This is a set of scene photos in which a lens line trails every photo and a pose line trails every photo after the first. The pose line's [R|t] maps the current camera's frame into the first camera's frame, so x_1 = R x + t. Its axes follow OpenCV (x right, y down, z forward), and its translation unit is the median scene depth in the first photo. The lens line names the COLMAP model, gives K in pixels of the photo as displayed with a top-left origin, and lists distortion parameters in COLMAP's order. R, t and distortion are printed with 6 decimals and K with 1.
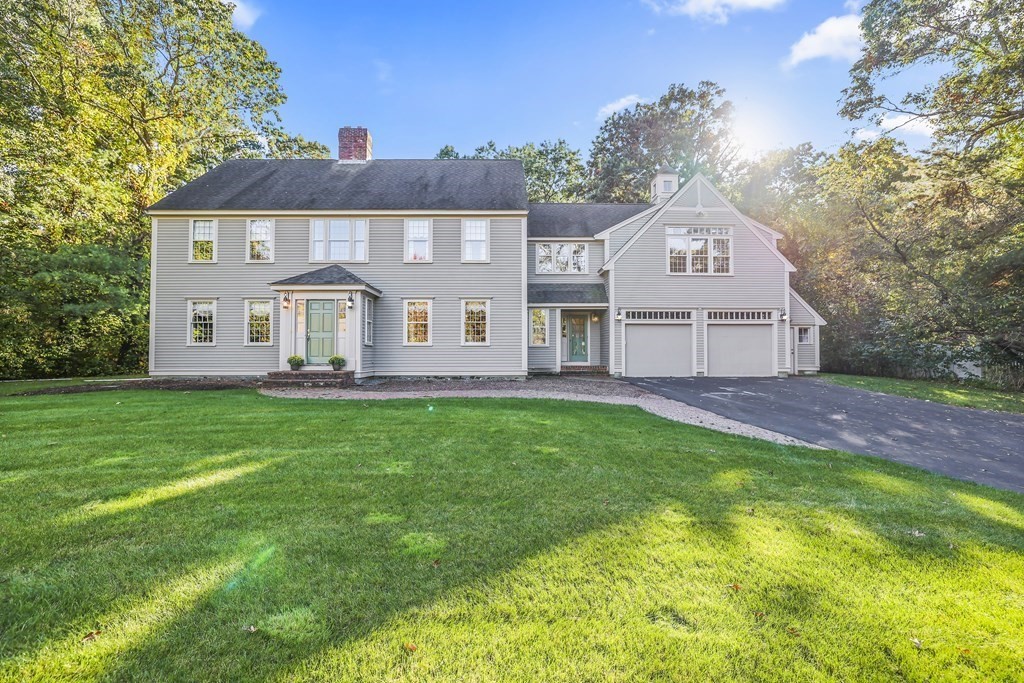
lens RADIAL K [[438.8, 0, 512.0], [0, 438.8, 341.5], [0, 0, 1]] dist [-0.009413, 0.000116]
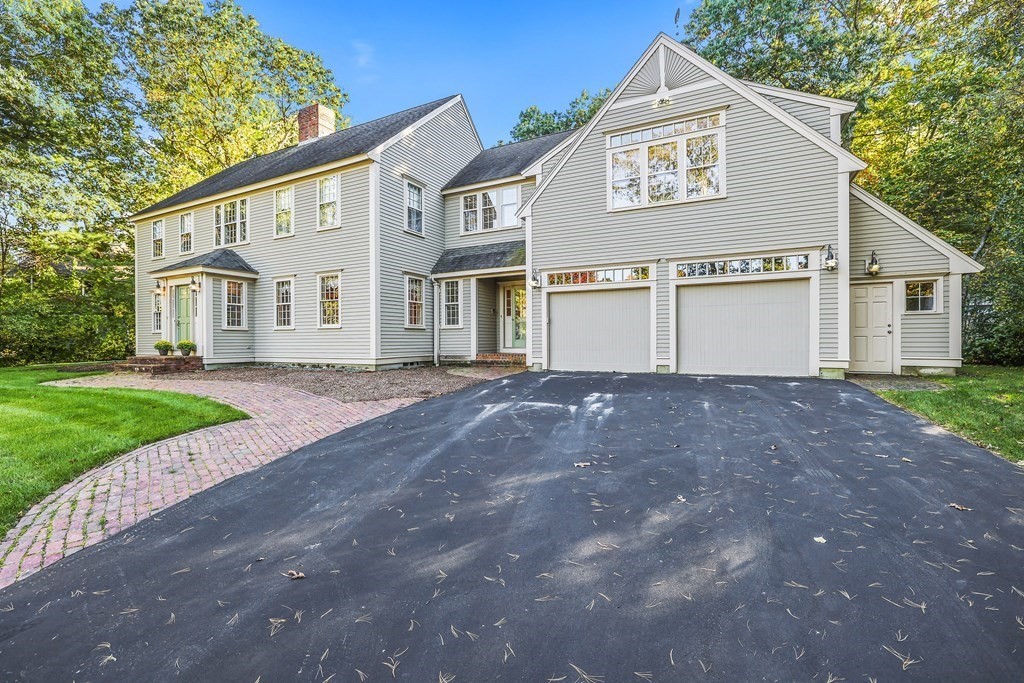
lens RADIAL K [[456.3, 0, 502.5], [0, 456.3, 338.7], [0, 0, 1]] dist [-0.000747, 0.000037]
pose [[0.871247, -0.006027, -0.490808, 0.546423], [0.020760, 0.999482, 0.024577, 0.012644], [0.490406, -0.031602, 0.870921, 0.337896]]
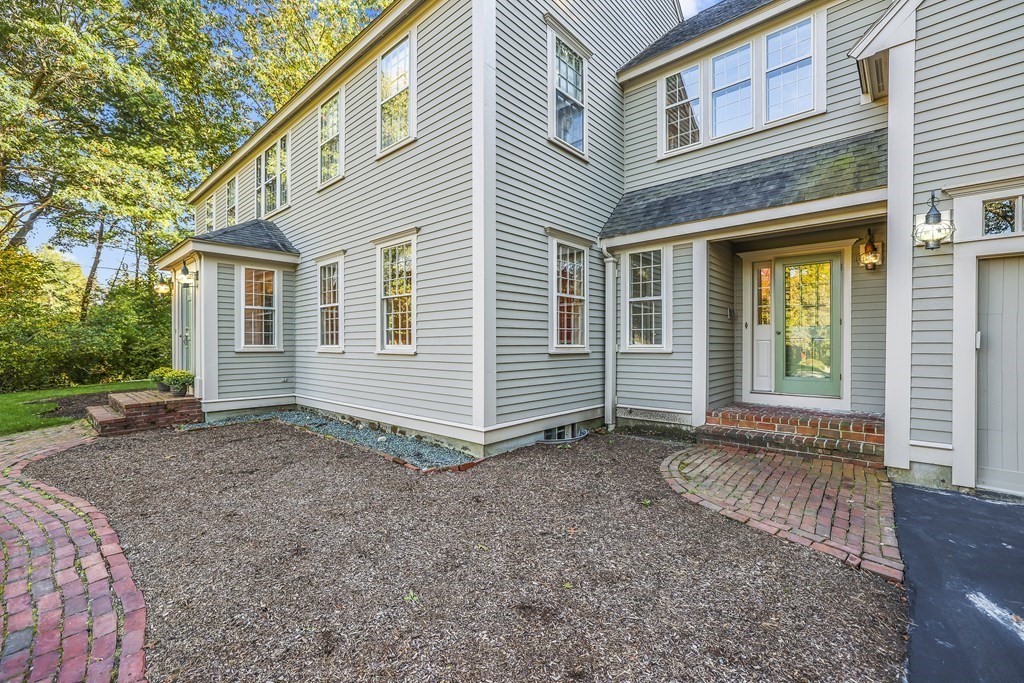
lens RADIAL K [[438.8, 0, 512.0], [0, 438.8, 341.5], [0, 0, 1]] dist [-0.009413, 0.000116]
pose [[0.723953, -0.002576, -0.689845, 0.237876], [0.022766, 0.999538, 0.020160, -0.006749], [0.689474, -0.030300, 0.723676, 0.663928]]
